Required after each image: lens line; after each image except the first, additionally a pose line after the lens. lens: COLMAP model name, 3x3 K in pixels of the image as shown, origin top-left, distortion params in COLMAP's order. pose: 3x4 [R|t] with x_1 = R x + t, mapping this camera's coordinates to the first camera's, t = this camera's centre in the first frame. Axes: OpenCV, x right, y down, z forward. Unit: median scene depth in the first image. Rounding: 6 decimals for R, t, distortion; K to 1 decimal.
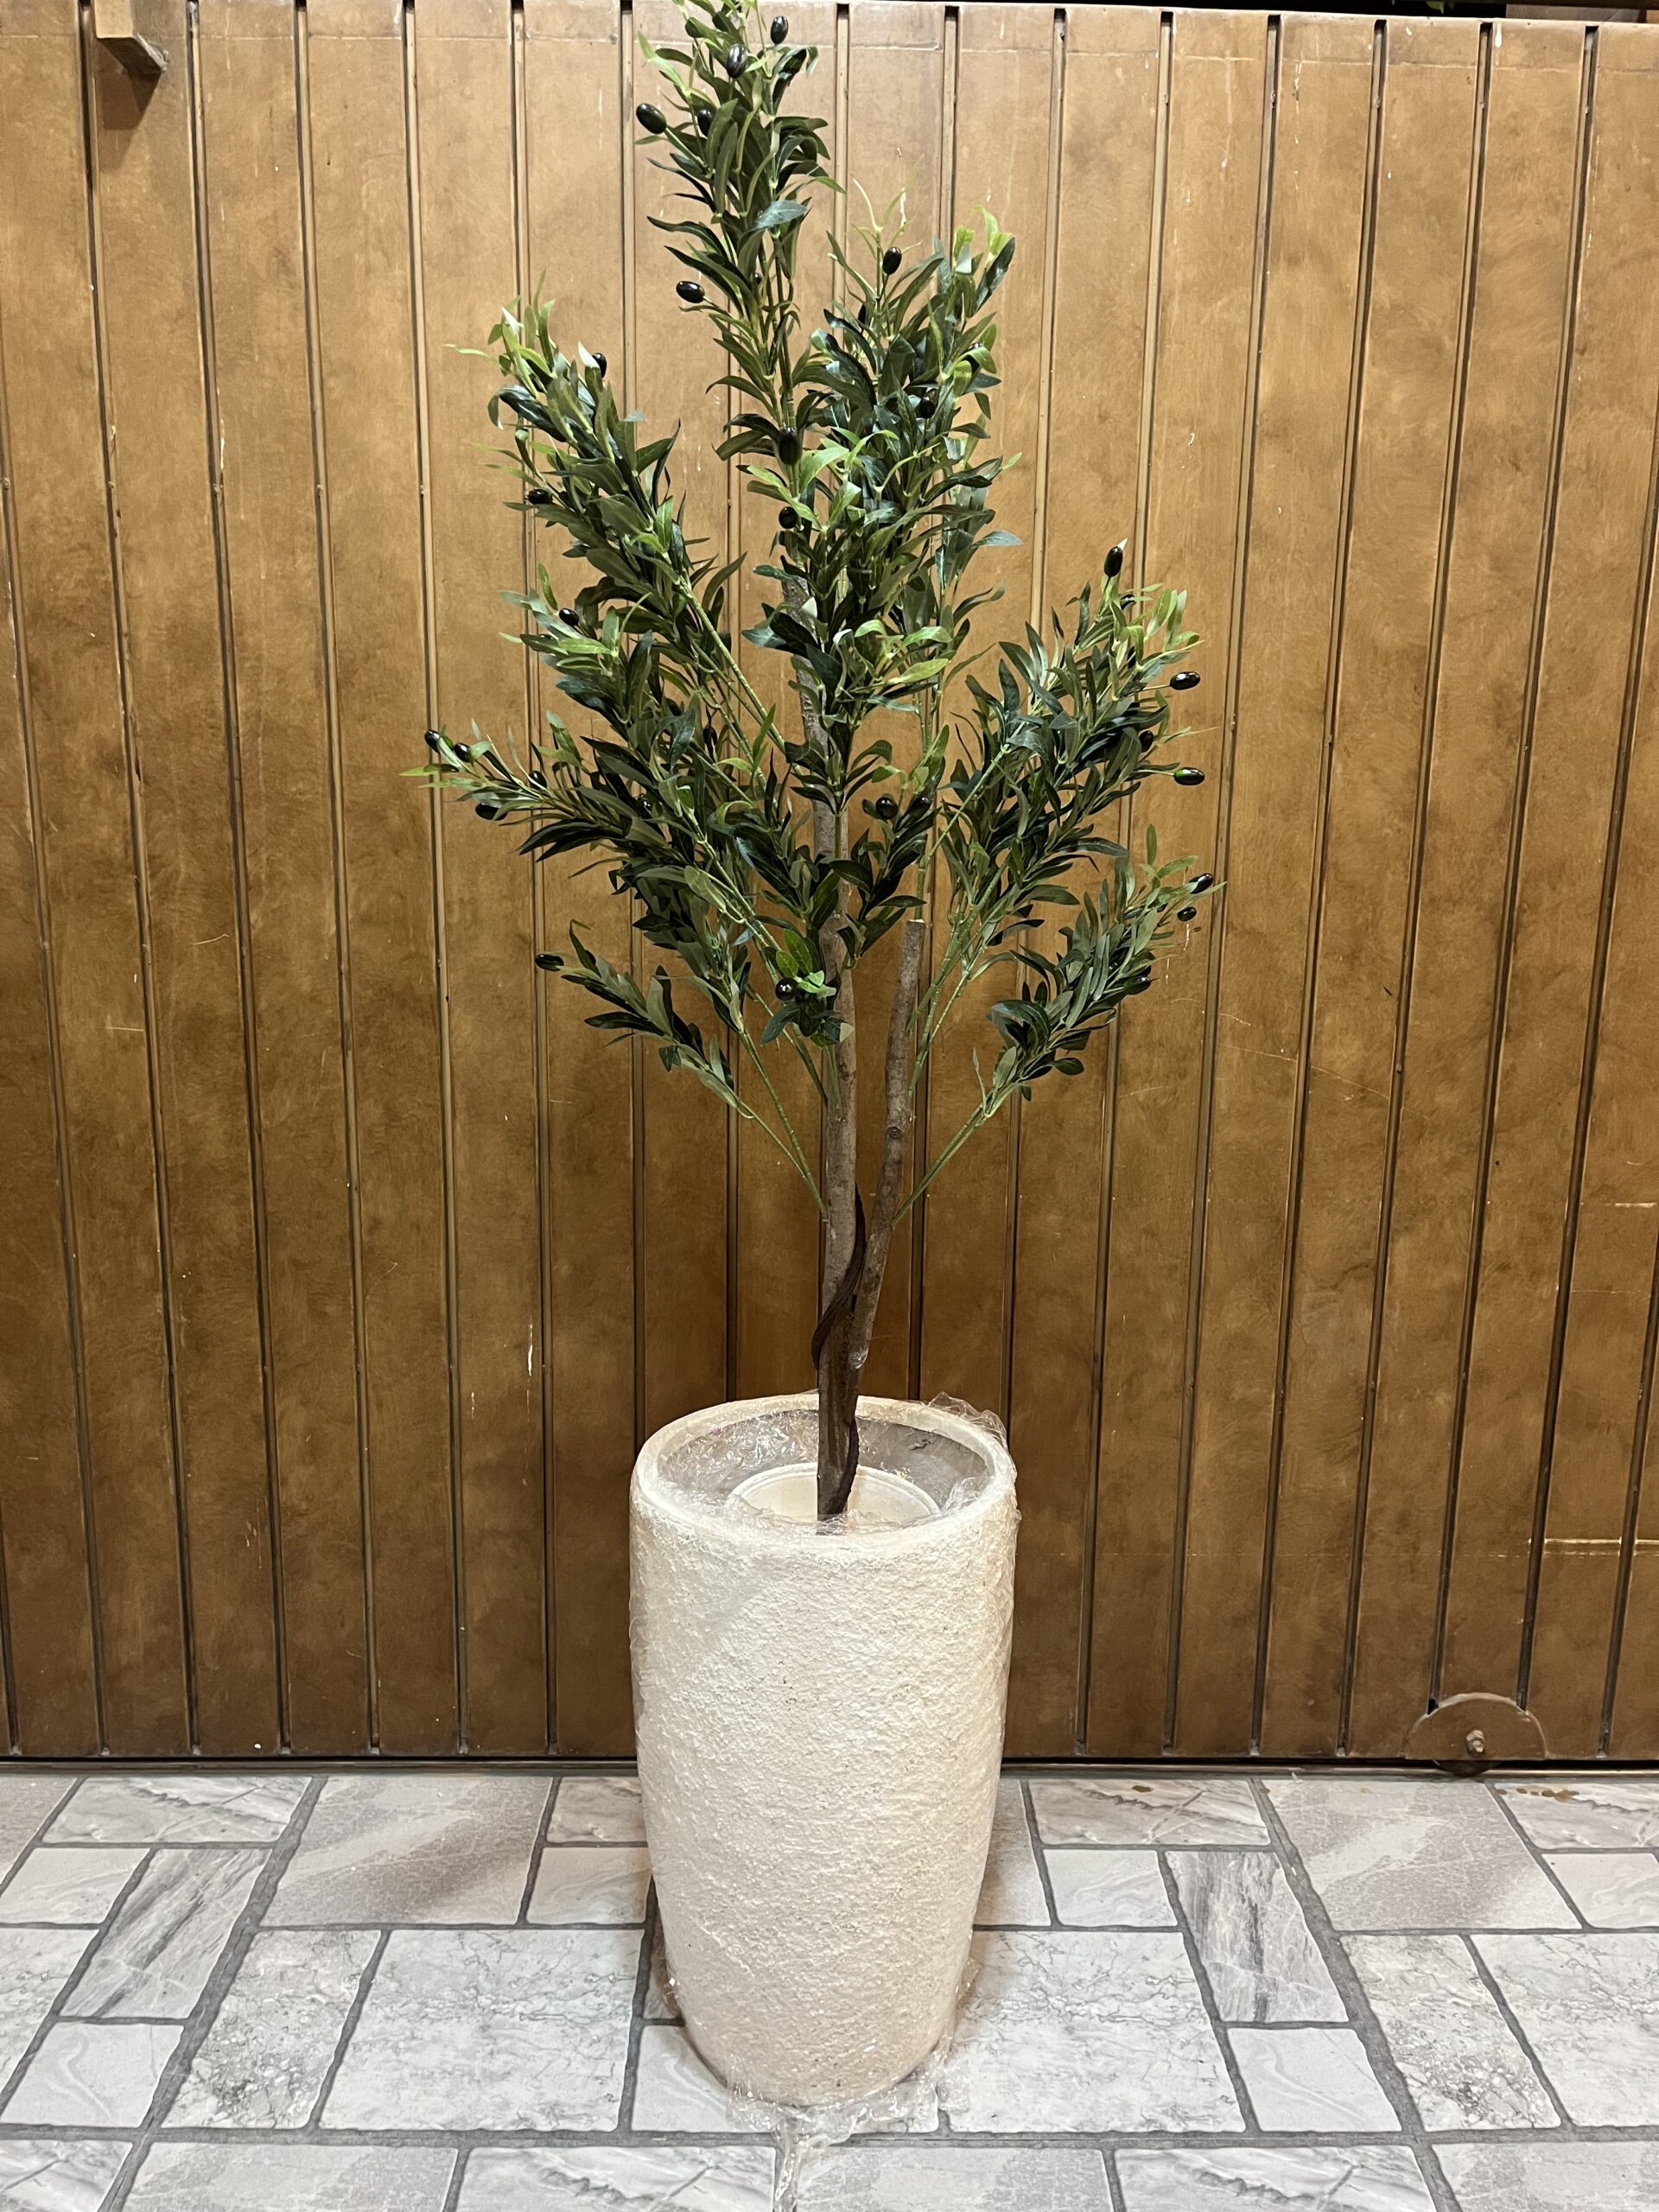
lens RADIAL K [[1690.4, 0, 826.6], [0, 1690.4, 1097.3], [0, 0, 1]] dist [0.074295, -0.109467]
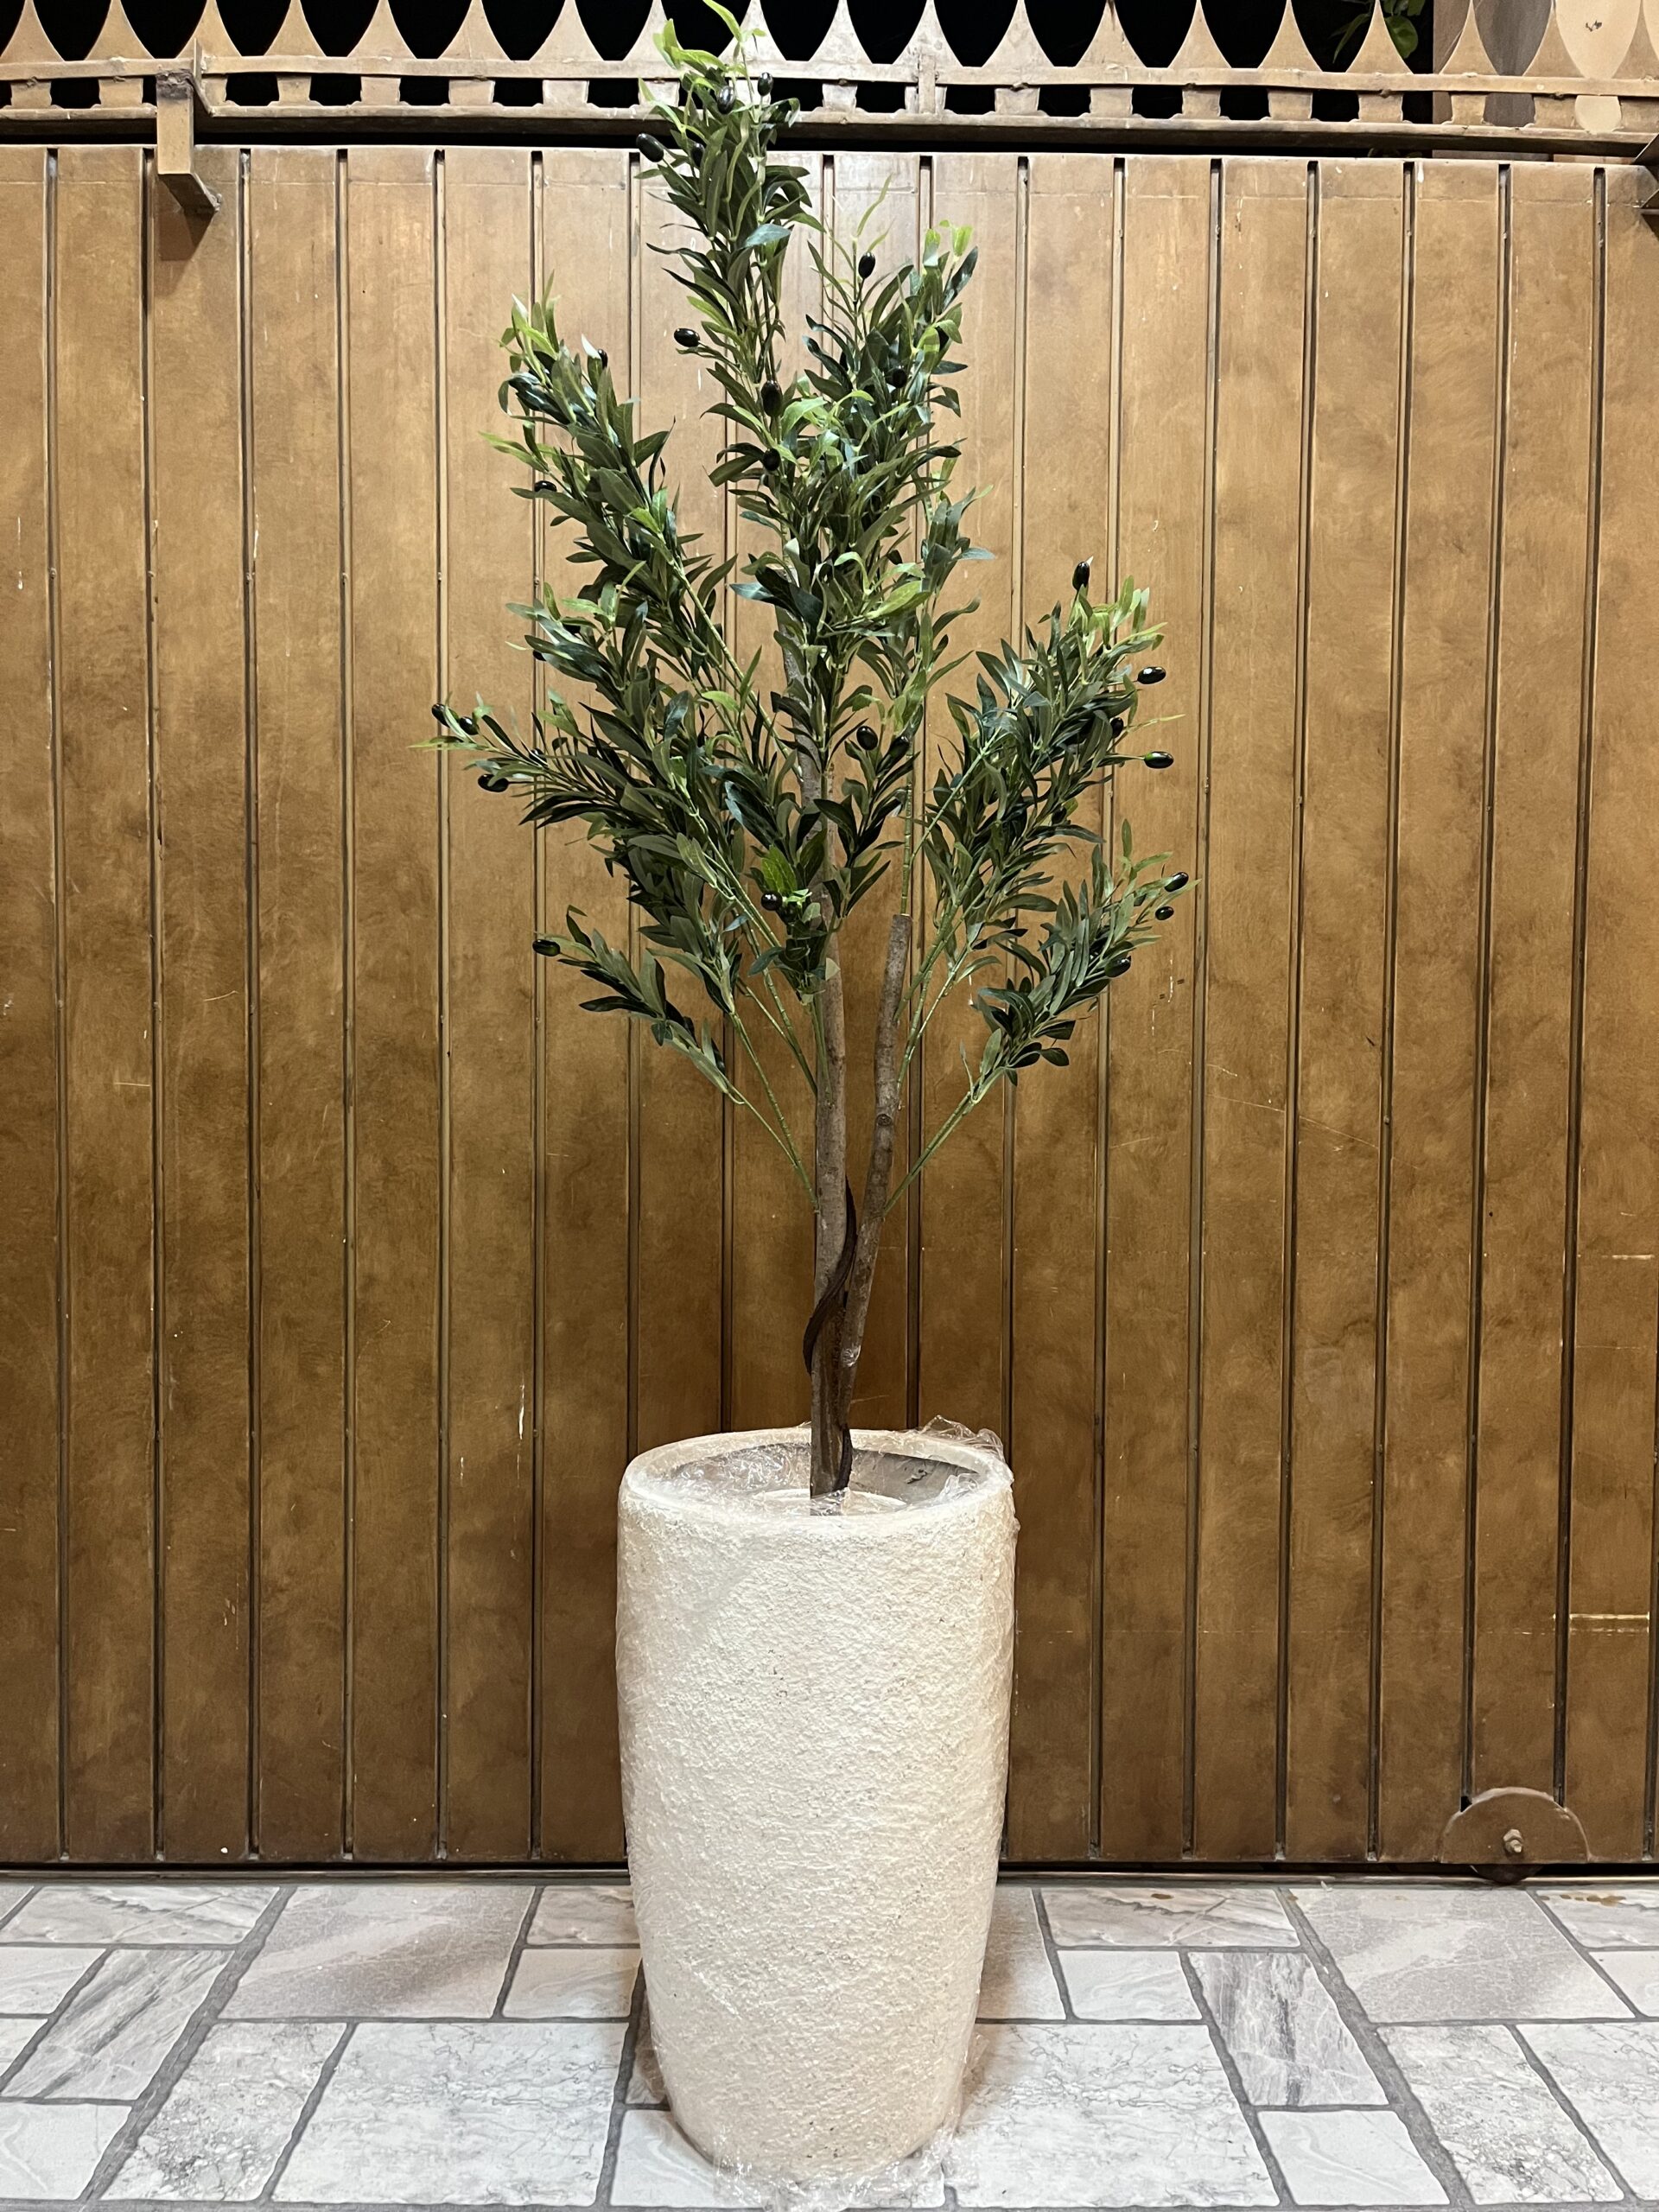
lens RADIAL K [[1690.4, 0, 823.1], [0, 1690.4, 1100.5], [0, 0, 1]] dist [0.074295, -0.109467]
pose [[0.999958, -0.006771, -0.006184, 0.008496], [0.005661, 0.986345, -0.164596, 0.146552], [0.007214, 0.164554, 0.986342, -0.001552]]
